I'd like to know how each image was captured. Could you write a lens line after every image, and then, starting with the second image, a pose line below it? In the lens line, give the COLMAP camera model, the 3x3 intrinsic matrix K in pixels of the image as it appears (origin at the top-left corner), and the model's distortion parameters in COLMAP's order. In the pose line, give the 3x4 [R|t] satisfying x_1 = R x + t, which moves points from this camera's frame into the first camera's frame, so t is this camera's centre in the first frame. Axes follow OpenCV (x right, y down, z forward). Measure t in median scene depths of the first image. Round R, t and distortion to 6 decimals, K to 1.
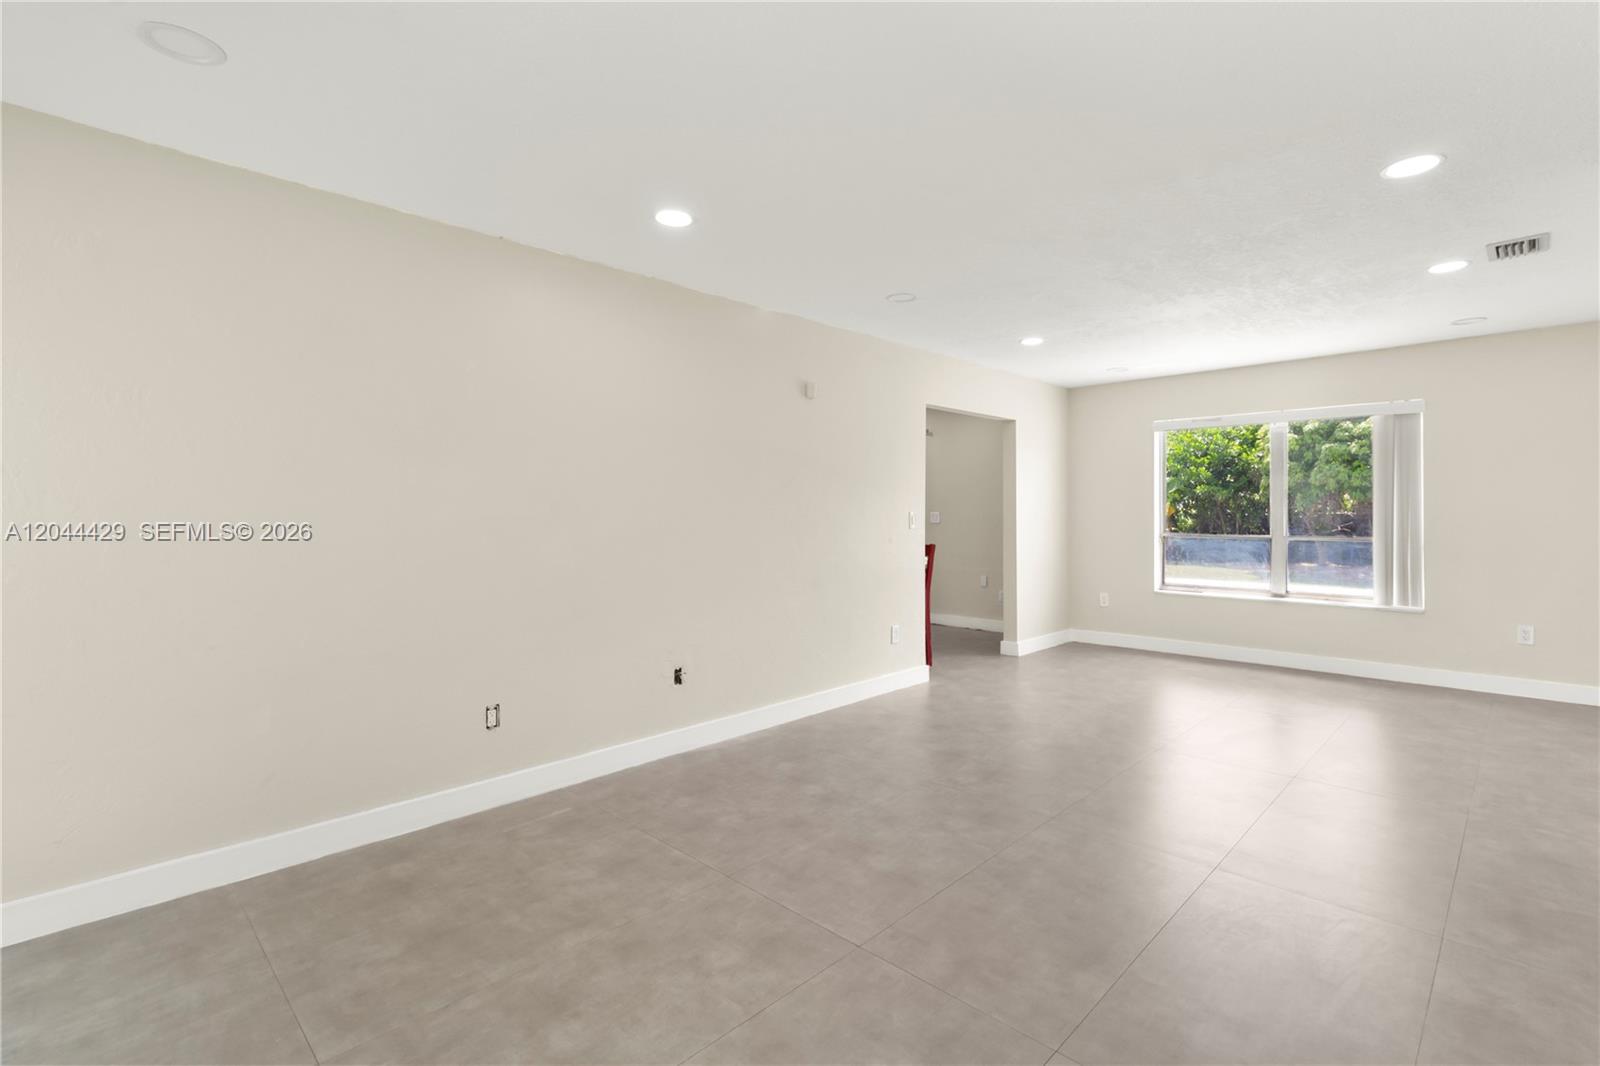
lens RADIAL K [[743.4, 0, 819.6], [0, 743.4, 501.1], [0, 0, 1]] dist [-0.001615, 0.000025]
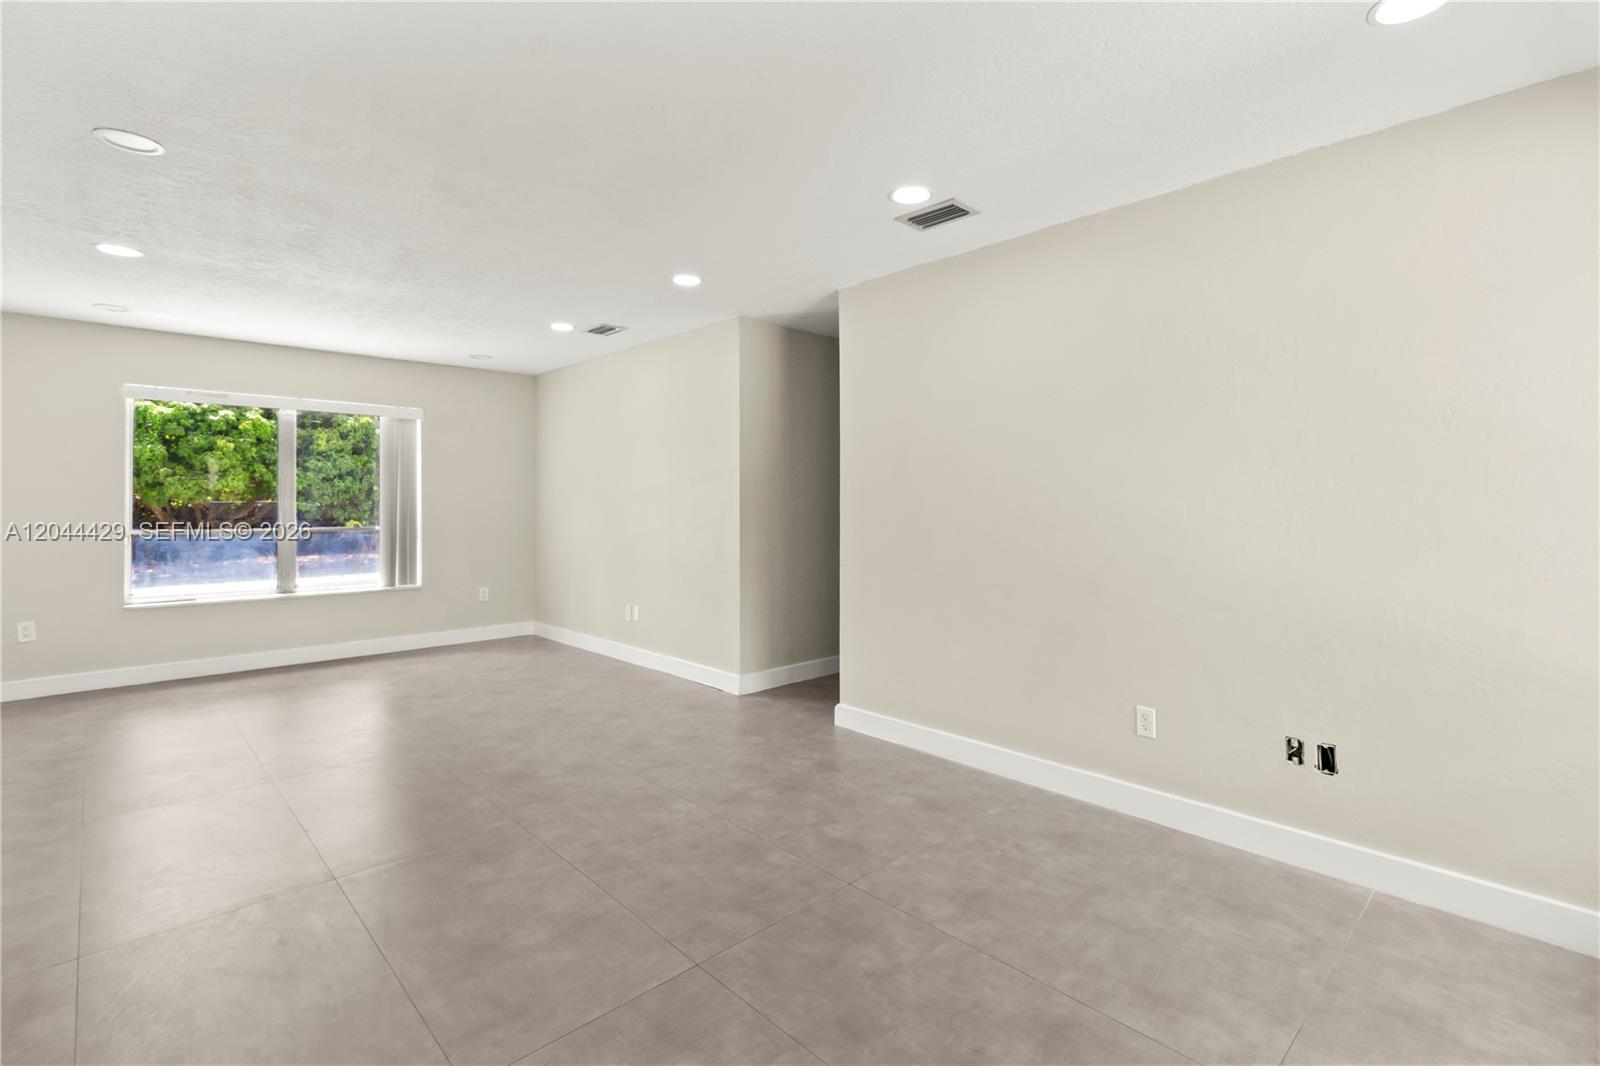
lens RADIAL K [[739.9, 0, 811.7], [0, 739.9, 509.6], [0, 0, 1]] dist [-0.001924, -0.000332]
pose [[0.029692, -0.007298, 0.999532, -0.341888], [-0.014759, 0.999861, 0.007739, 0.005683], [-0.999450, -0.014982, 0.029580, 0.327956]]
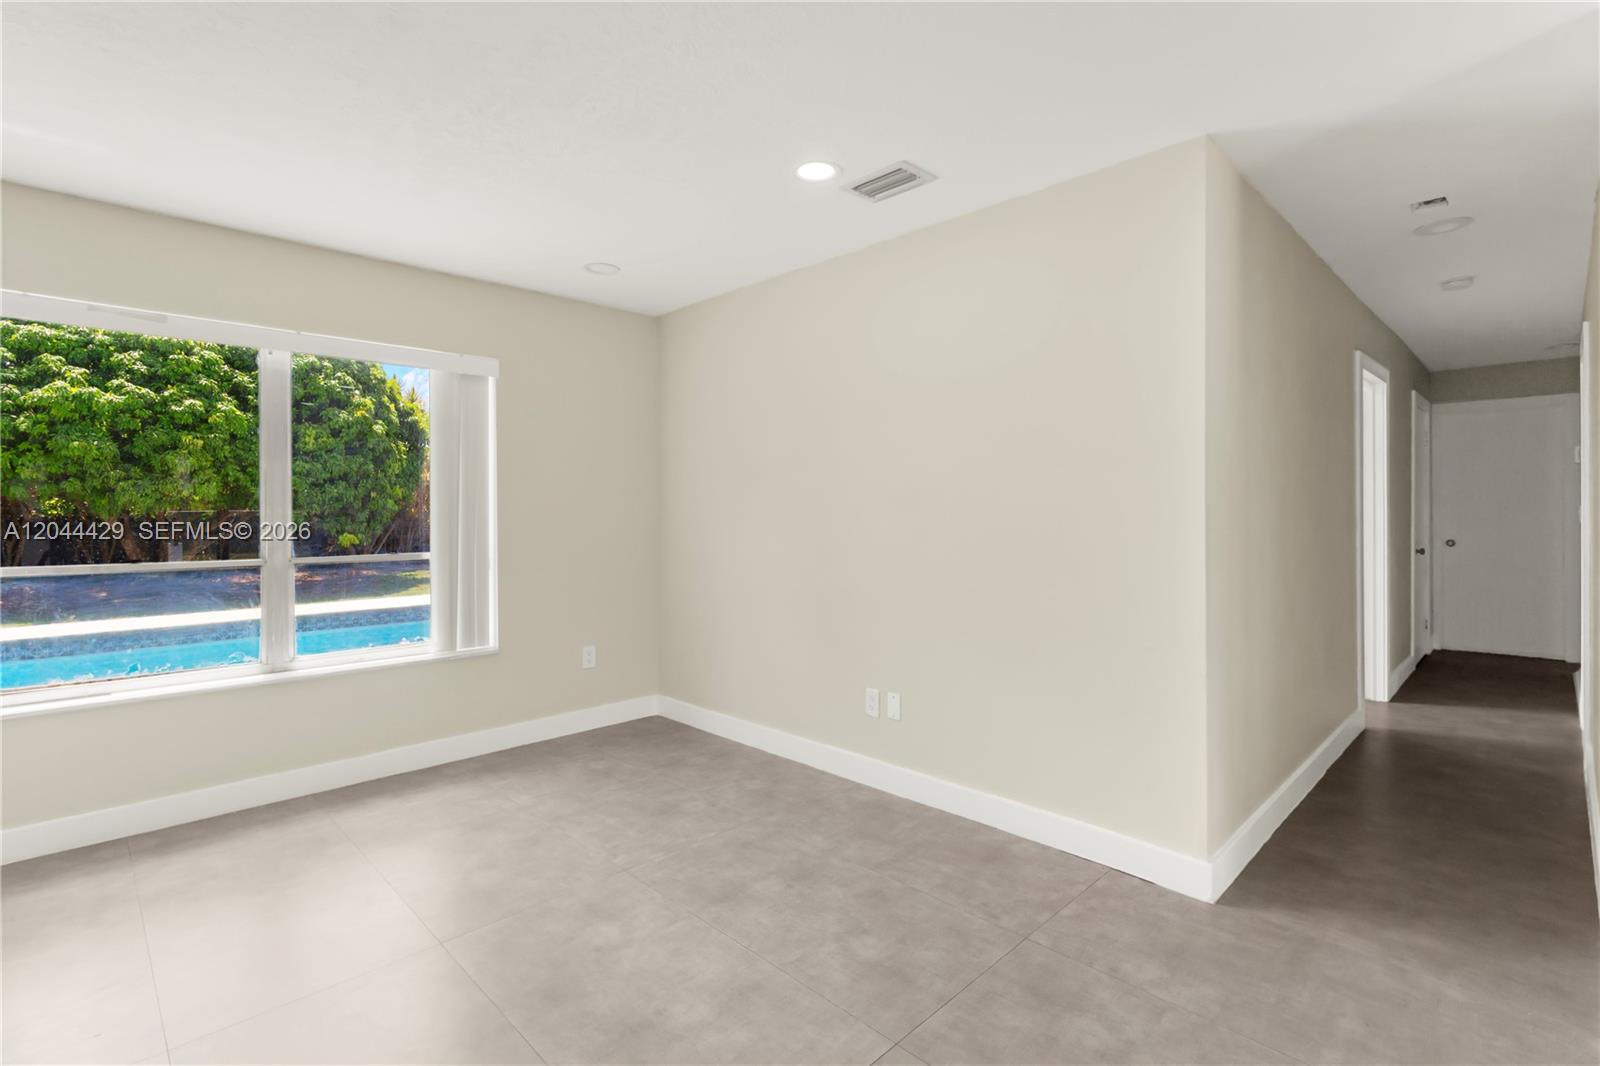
lens RADIAL K [[741.9, 0, 801.3], [0, 741.9, 521.6], [0, 0, 1]] dist [-0.001848, -0.000670]
pose [[0.020103, -0.013166, 0.999711, 0.089754], [-0.011724, 0.999841, 0.013403, 0.008094], [-0.999729, -0.011990, 0.019945, 0.664878]]
